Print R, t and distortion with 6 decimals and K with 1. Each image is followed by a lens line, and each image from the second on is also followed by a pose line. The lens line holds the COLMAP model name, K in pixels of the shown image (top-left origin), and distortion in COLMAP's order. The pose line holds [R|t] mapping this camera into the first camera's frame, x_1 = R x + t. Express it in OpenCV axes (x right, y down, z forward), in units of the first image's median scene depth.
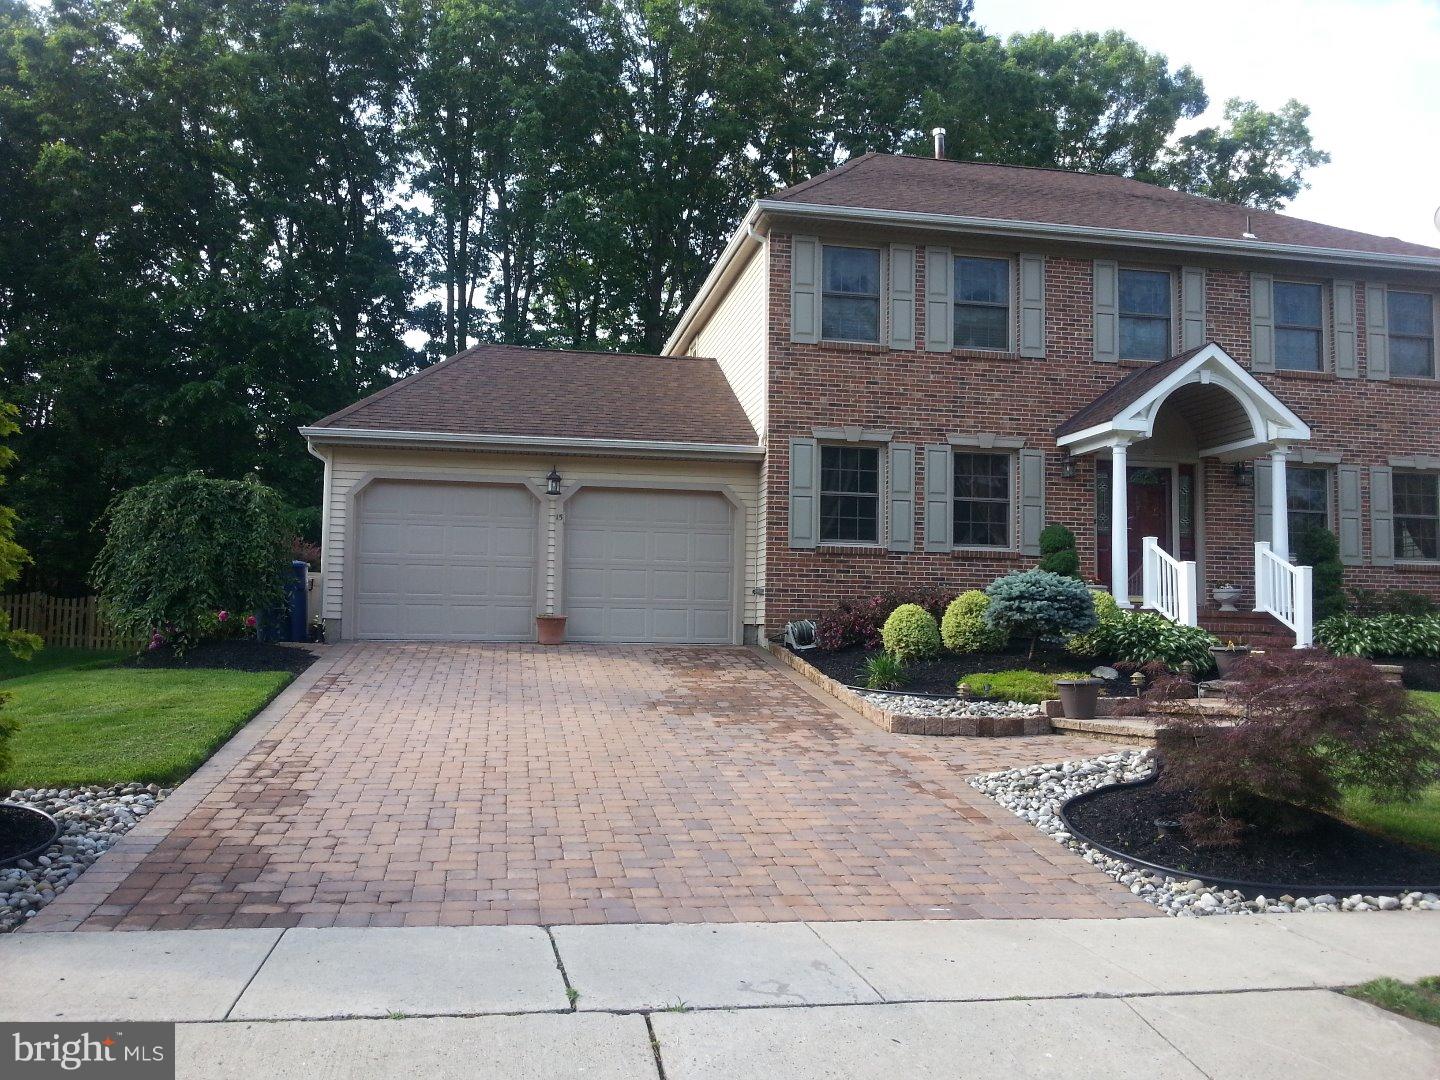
lens RADIAL K [[1146.0, 0, 710.1], [0, 1146.0, 553.4], [0, 0, 1]] dist [0.011330, -0.033692]
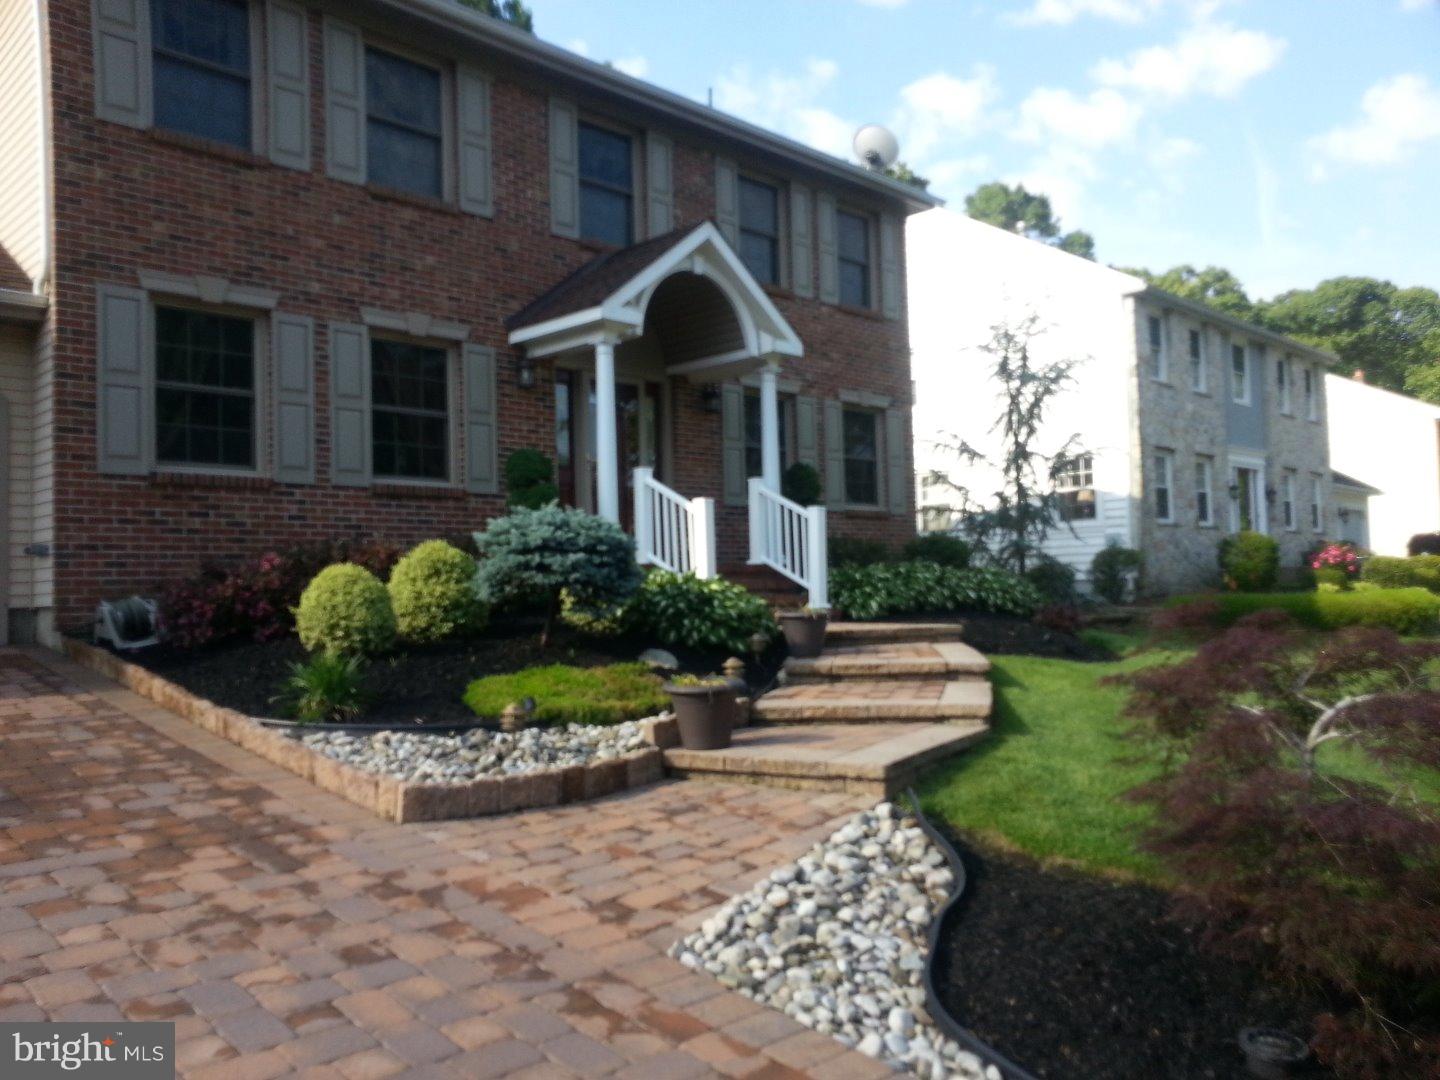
lens RADIAL K [[1146.0, 0, 717.9], [0, 1146.0, 552.6], [0, 0, 1]] dist [0.011330, -0.033692]
pose [[0.821245, -0.018154, 0.570286, -0.005327], [-0.000118, 0.999488, 0.031987, 0.016313], [-0.570575, -0.026336, 0.820823, 0.341107]]
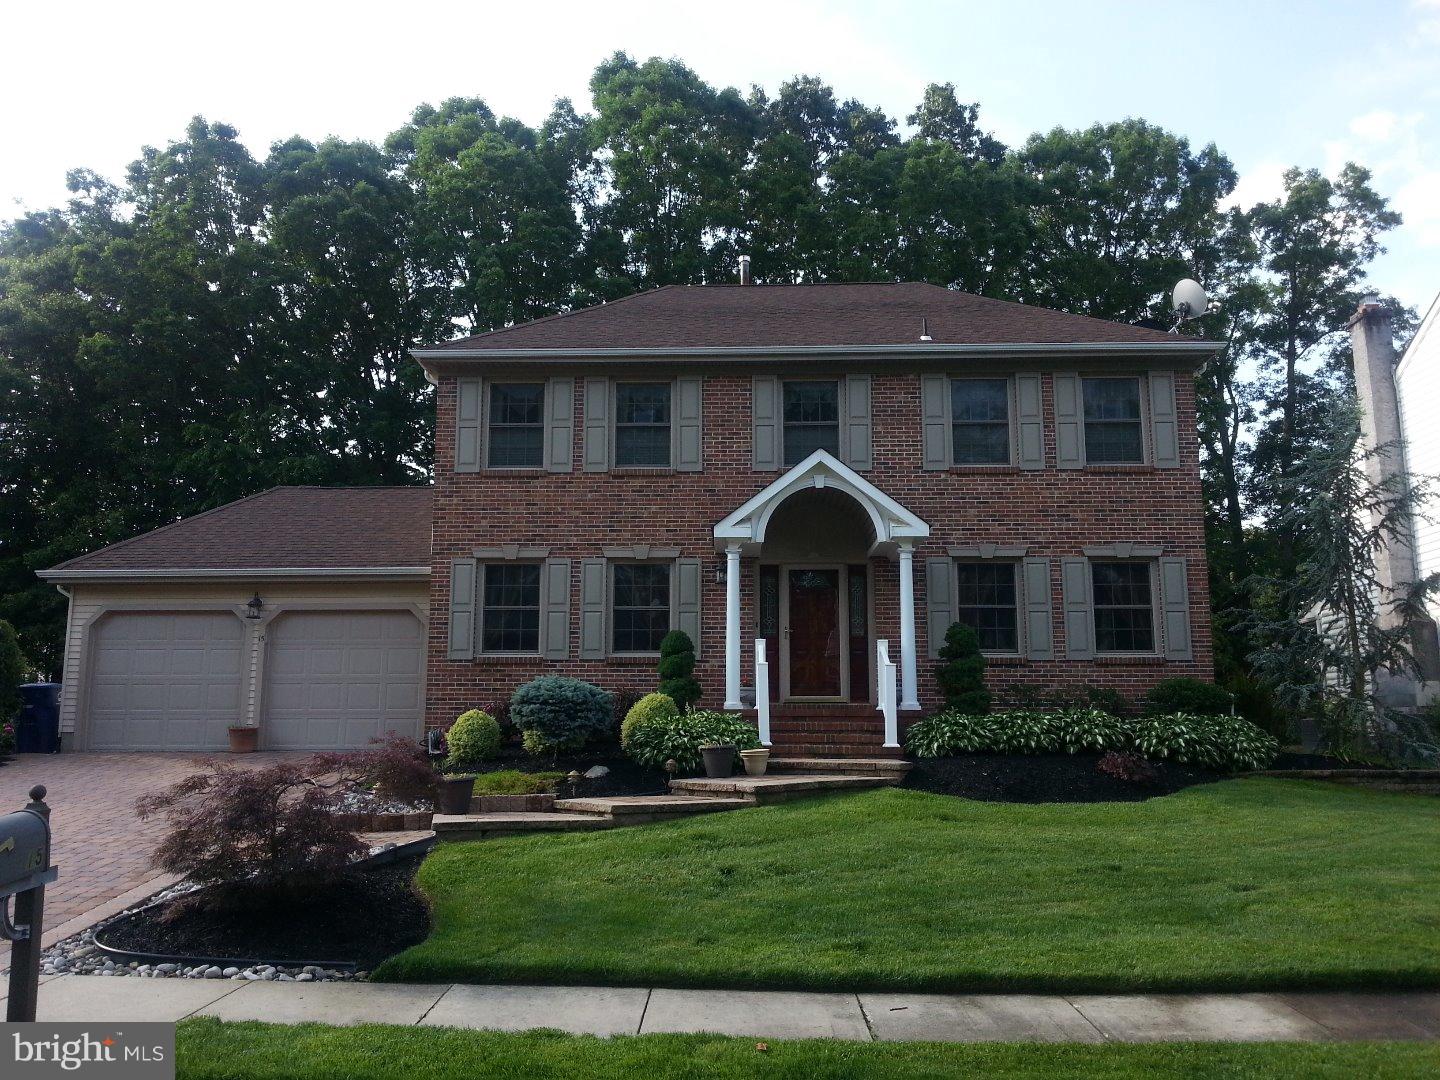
lens RADIAL K [[1146.0, 0, 685.4], [0, 1146.0, 545.3], [0, 0, 1]] dist [0.011330, -0.033692]
pose [[0.977144, -0.050279, -0.206546, 0.512747], [0.028568, 0.993872, -0.106783, 0.009694], [0.210649, 0.098442, 0.972593, -0.020736]]
